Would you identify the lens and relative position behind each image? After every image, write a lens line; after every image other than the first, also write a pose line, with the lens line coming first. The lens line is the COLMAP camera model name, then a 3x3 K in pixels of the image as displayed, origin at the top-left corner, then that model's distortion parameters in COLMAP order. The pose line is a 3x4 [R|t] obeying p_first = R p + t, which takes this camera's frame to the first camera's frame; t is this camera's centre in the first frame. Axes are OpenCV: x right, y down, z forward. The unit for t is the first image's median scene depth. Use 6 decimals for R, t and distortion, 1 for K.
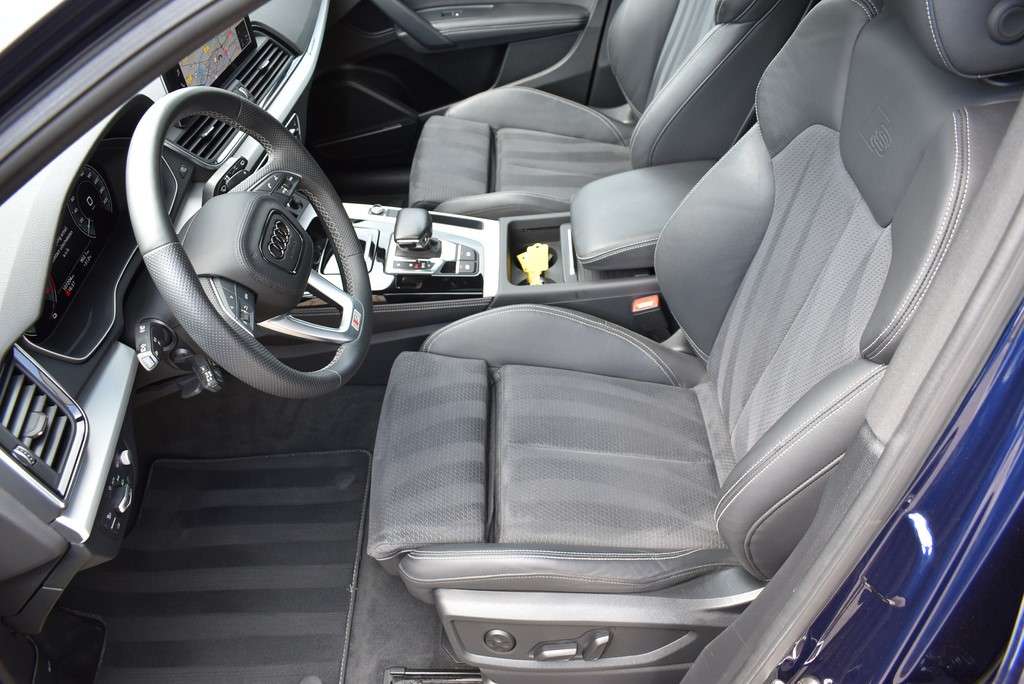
lens RADIAL K [[789.3, 0, 514.4], [0, 789.3, 338.2], [0, 0, 1]] dist [-0.088174, 0.002664]
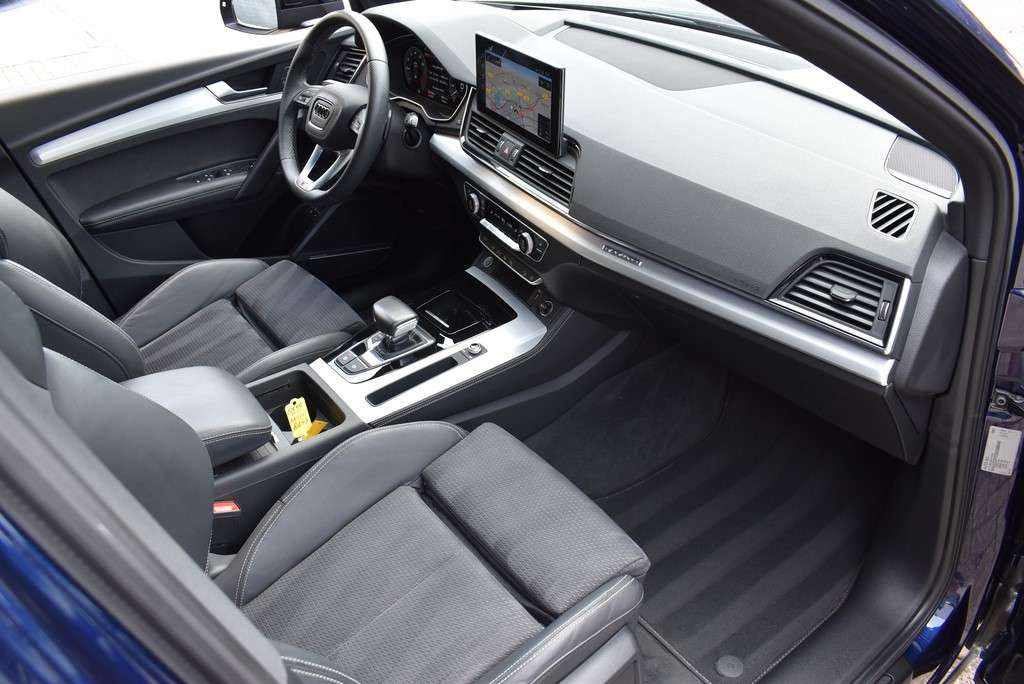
lens RADIAL K [[789.3, 0, 517.5], [0, 789.3, 339.4], [0, 0, 1]] dist [-0.088174, 0.002664]
pose [[-0.791815, 0.403492, -0.458501, 0.220420], [-0.368694, 0.282713, 0.885516, -1.088454], [0.486922, 0.870211, -0.075091, 1.183170]]
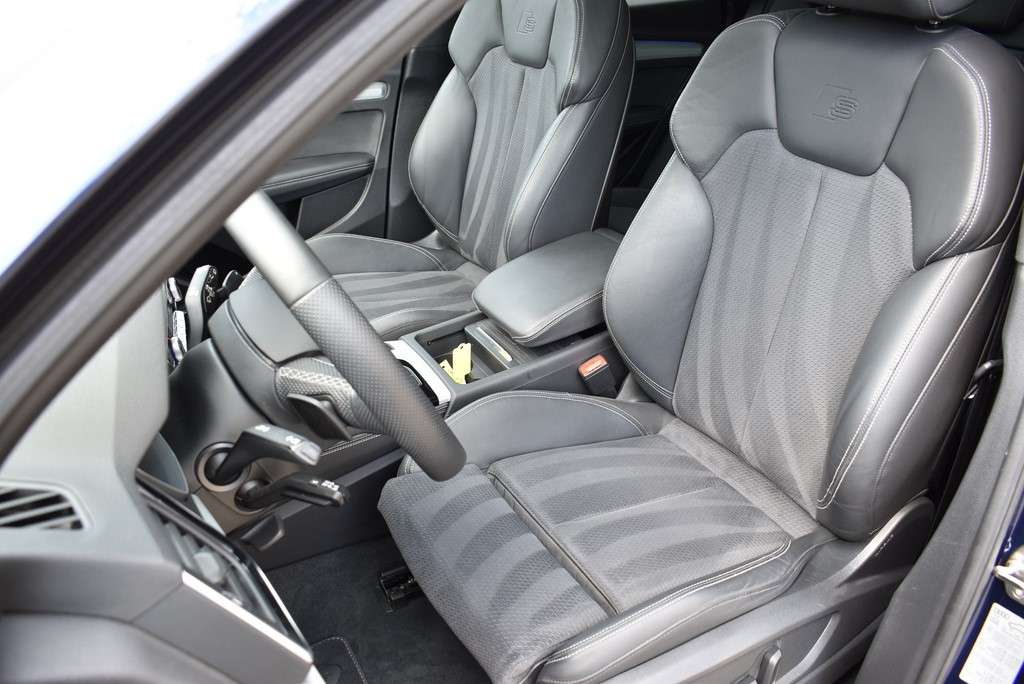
lens RADIAL K [[789.3, 0, 512.6], [0, 789.3, 341.2], [0, 0, 1]] dist [-0.088174, 0.002664]
pose [[0.869417, -0.226549, 0.439079, -0.350652], [0.333120, 0.925094, -0.182295, 0.075273], [-0.364891, 0.304756, 0.879761, 0.141948]]
